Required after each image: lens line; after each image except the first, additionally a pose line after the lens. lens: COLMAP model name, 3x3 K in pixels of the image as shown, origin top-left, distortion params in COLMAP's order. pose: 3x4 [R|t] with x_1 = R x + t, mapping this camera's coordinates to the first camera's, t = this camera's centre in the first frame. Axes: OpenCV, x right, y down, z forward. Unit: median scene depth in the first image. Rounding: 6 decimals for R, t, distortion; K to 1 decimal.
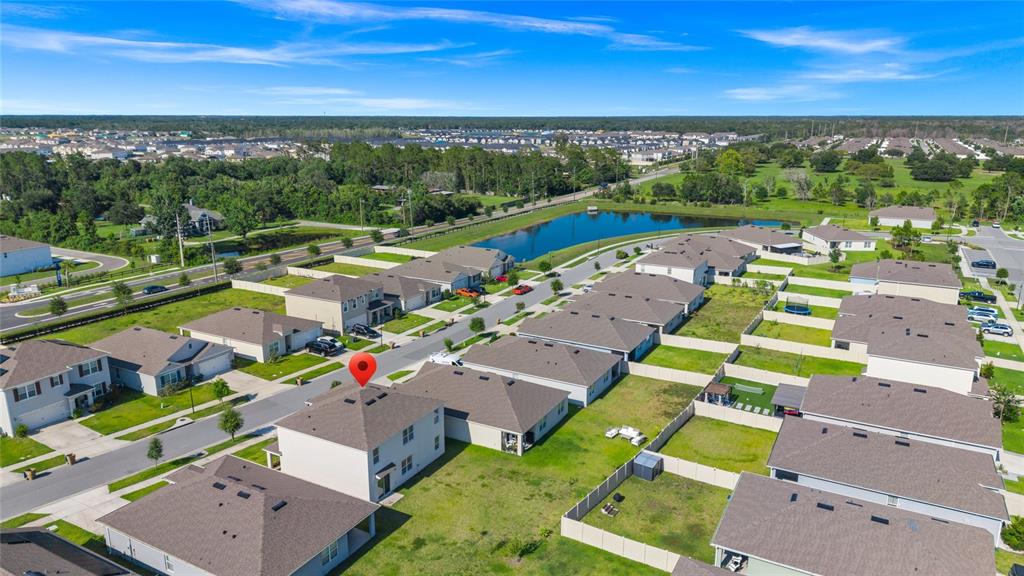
lens RADIAL K [[673.5, 0, 512.0], [0, 673.5, 288.0], [0, 0, 1]] dist [0.080145, -0.079682]
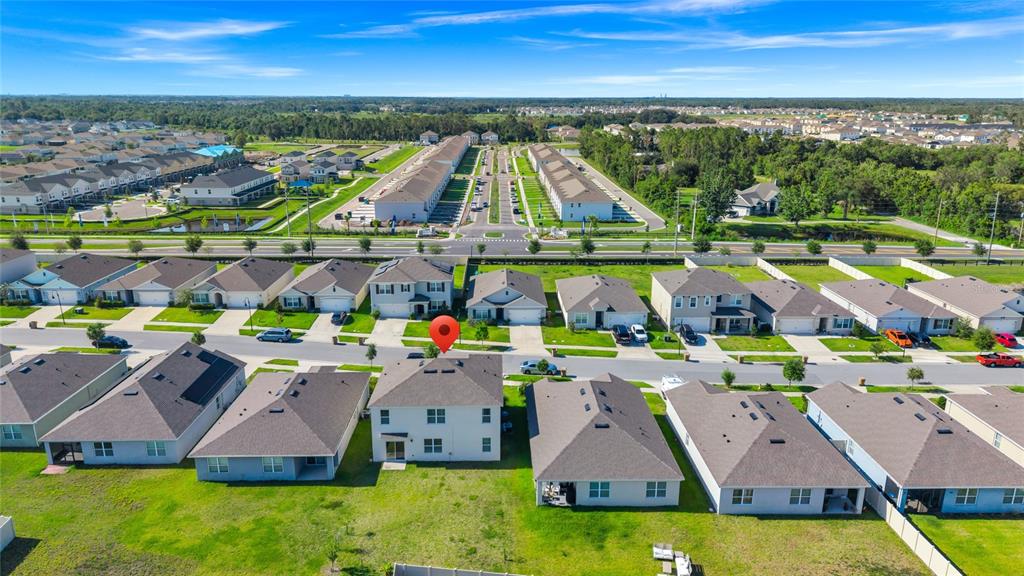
lens RADIAL K [[673.5, 0, 512.0], [0, 673.5, 288.0], [0, 0, 1]] dist [0.080145, -0.079682]
pose [[0.505170, 0.236608, -0.829952, 0.381247], [-0.217783, 0.965510, 0.142694, -0.070078], [0.835089, 0.108664, 0.539276, 0.319747]]
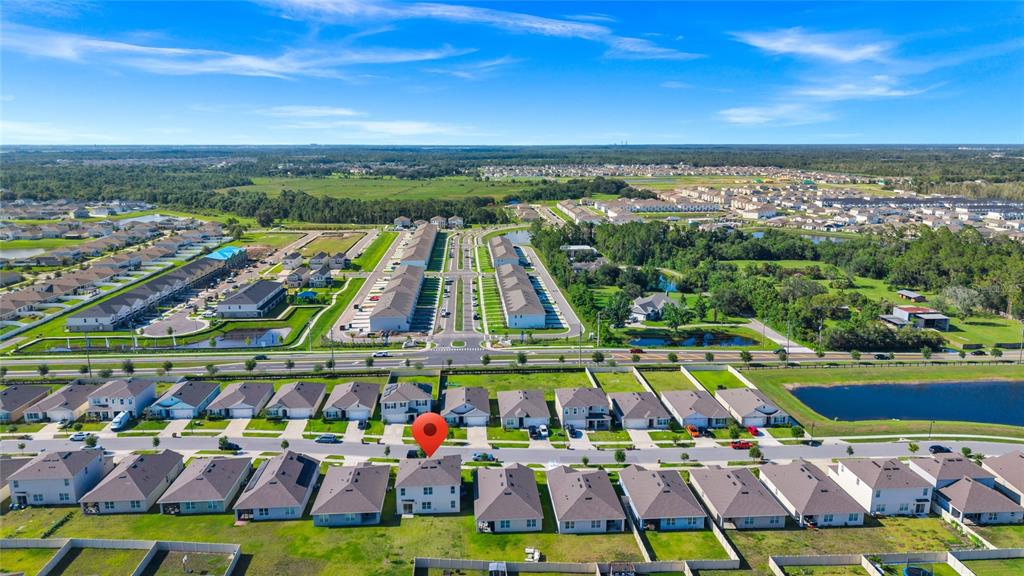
lens RADIAL K [[673.5, 0, 512.0], [0, 673.5, 288.0], [0, 0, 1]] dist [0.080145, -0.079682]
pose [[0.547333, 0.175911, -0.818219, 0.869369], [-0.207826, 0.975605, 0.070727, -0.320409], [0.810701, 0.131336, 0.570540, -0.005823]]
